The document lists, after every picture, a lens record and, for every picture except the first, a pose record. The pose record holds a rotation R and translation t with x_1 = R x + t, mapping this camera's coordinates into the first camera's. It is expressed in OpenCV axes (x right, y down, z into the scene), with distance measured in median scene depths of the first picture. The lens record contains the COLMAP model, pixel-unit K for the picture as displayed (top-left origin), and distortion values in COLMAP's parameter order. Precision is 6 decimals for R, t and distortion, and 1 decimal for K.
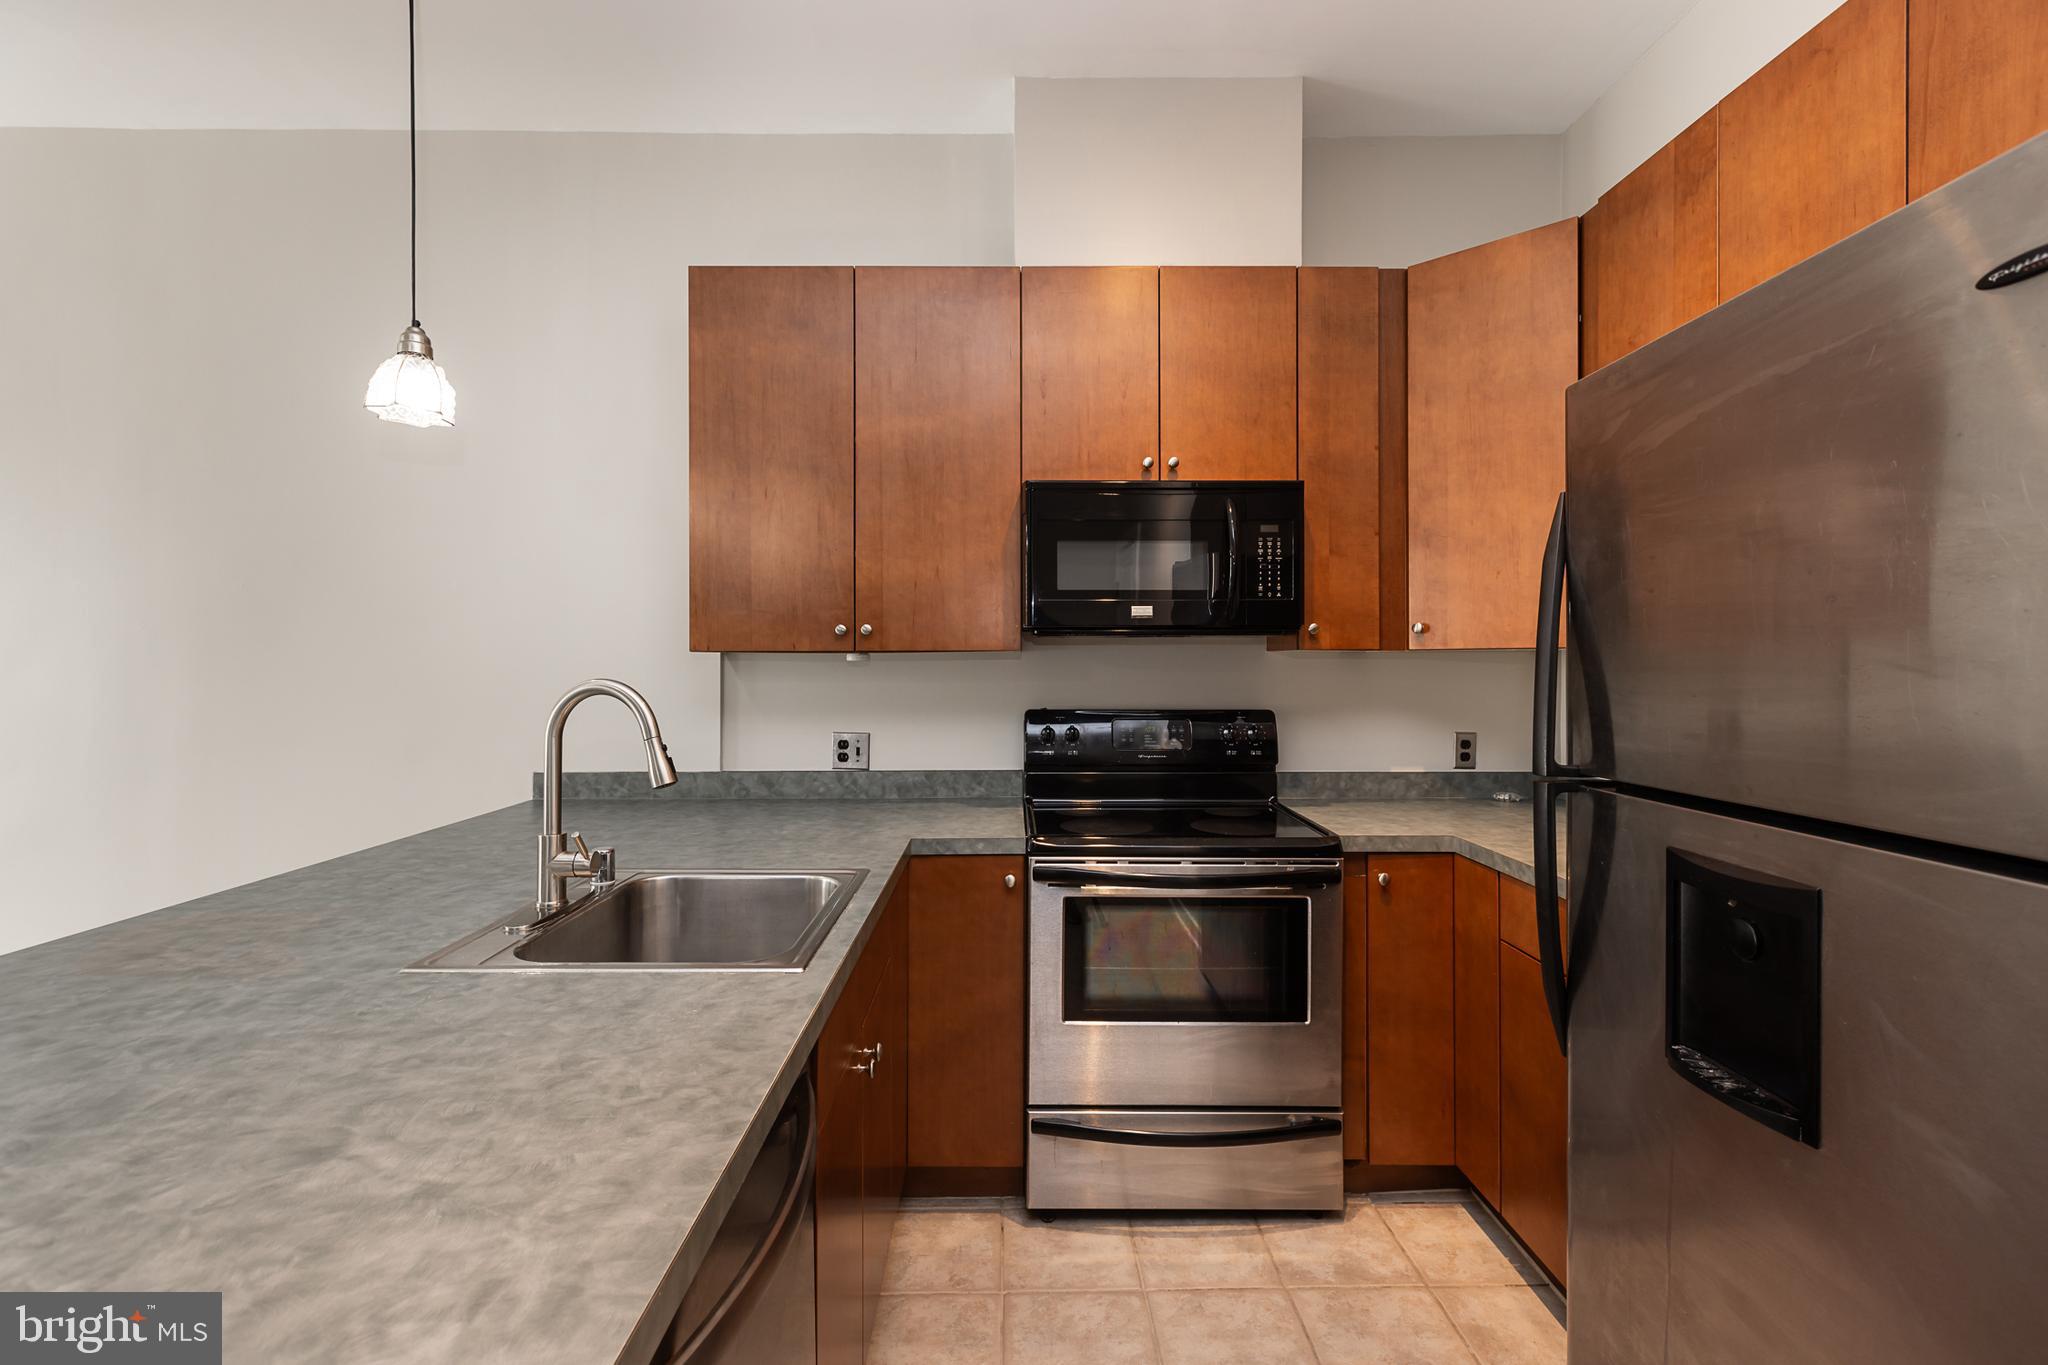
lens RADIAL K [[929.3, 0, 1017.7], [0, 929.3, 667.8], [0, 0, 1]] dist [0.001520, 0.000238]
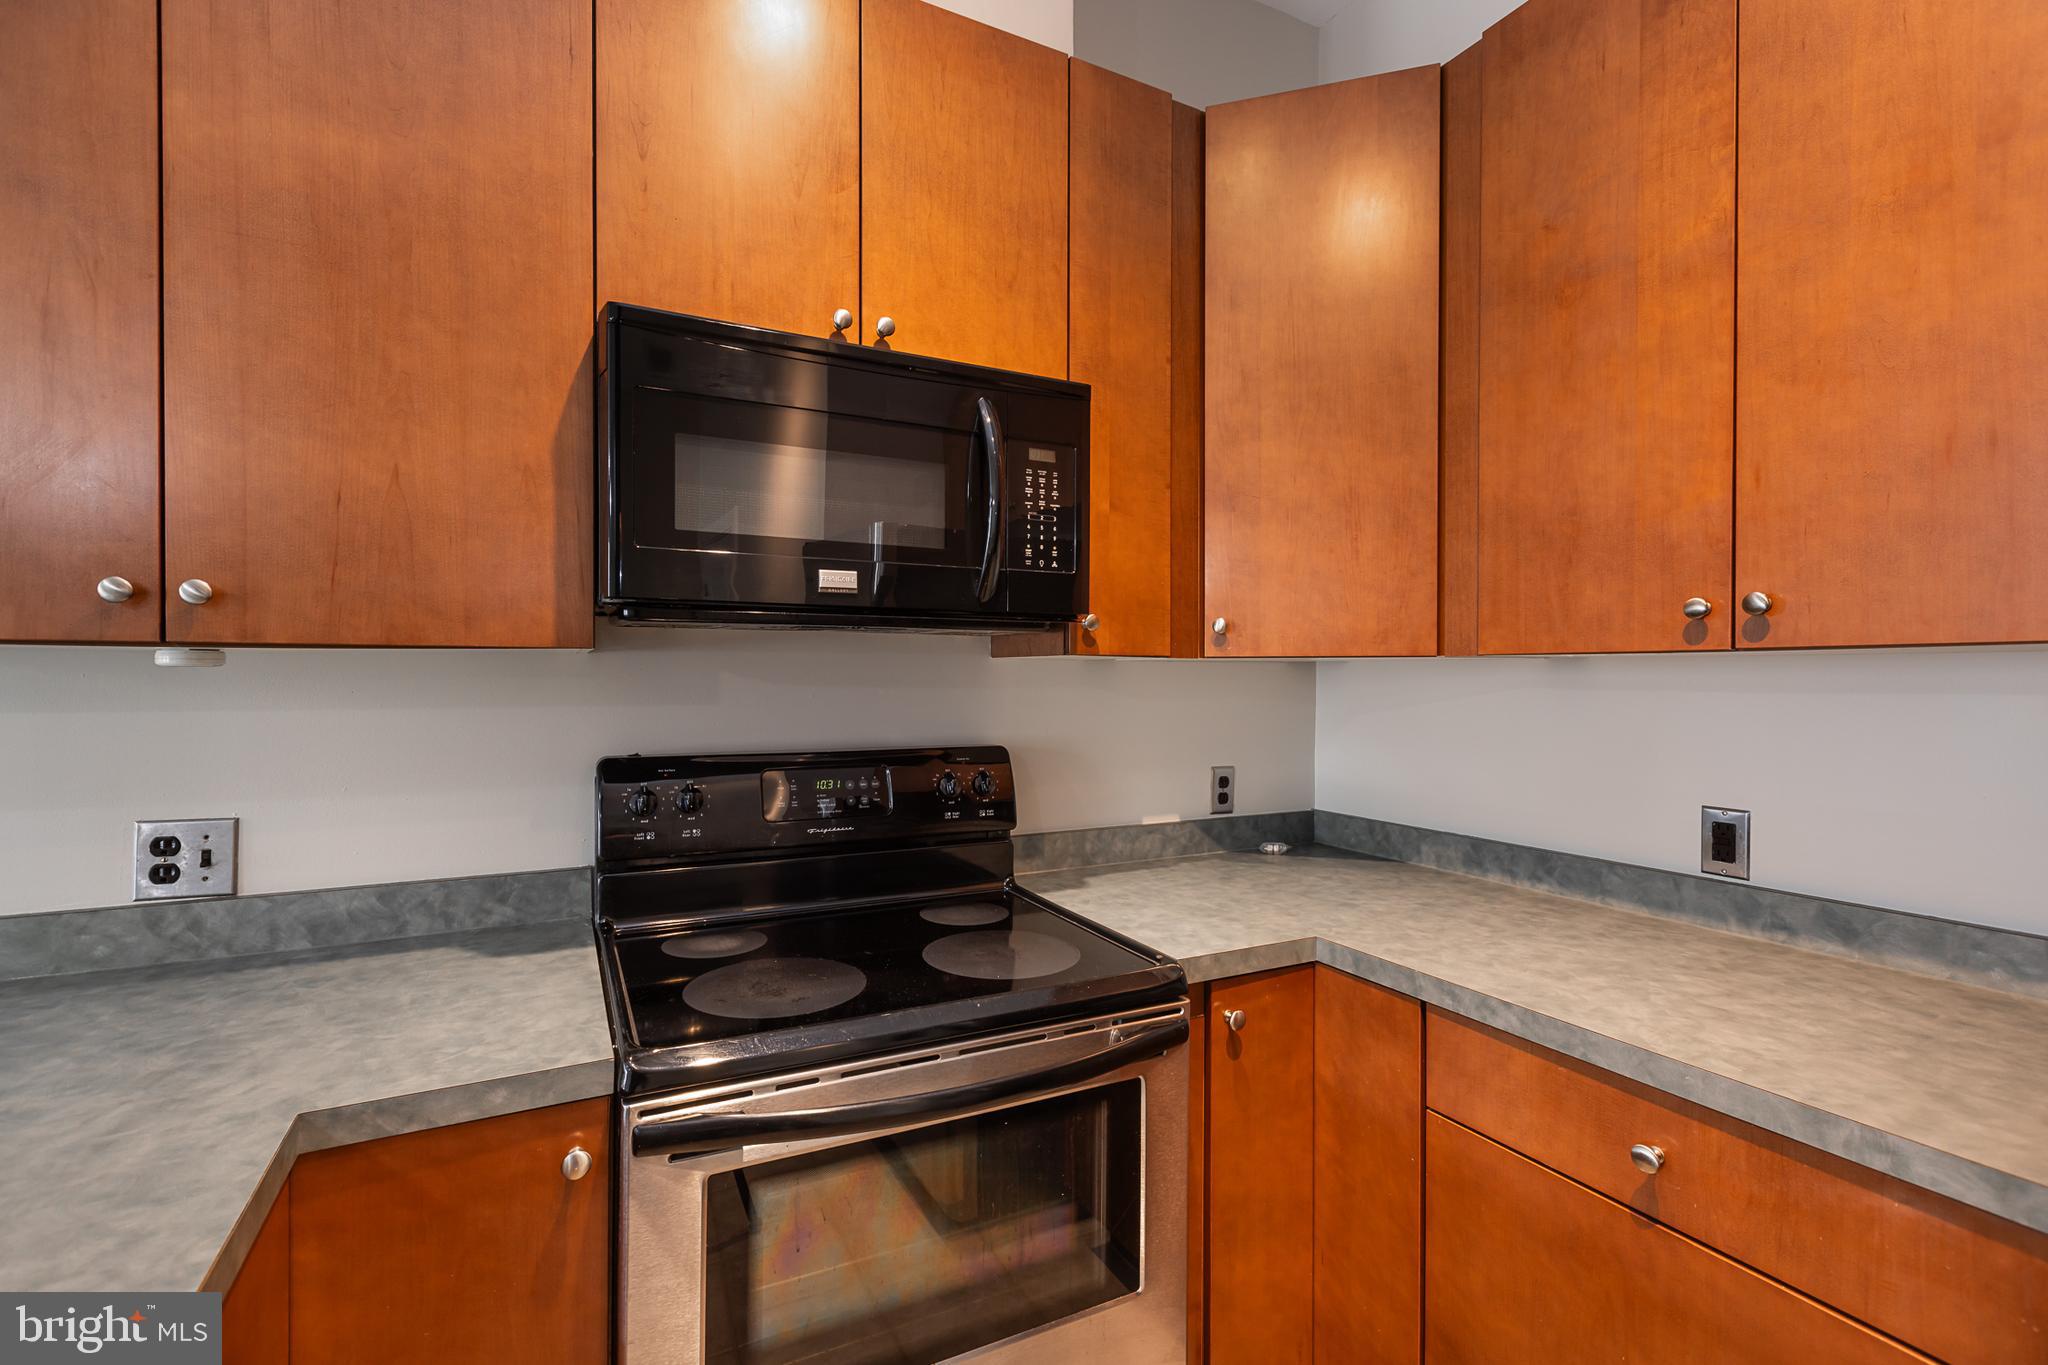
lens RADIAL K [[916.5, 0, 1017.2], [0, 916.5, 684.8], [0, 0, 1]] dist [0.000975, -0.000098]
pose [[0.894801, 0.000454, 0.446465, -0.013085], [-0.002471, 0.999989, 0.003935, -0.000980], [-0.446458, -0.004624, 0.894792, 0.452093]]
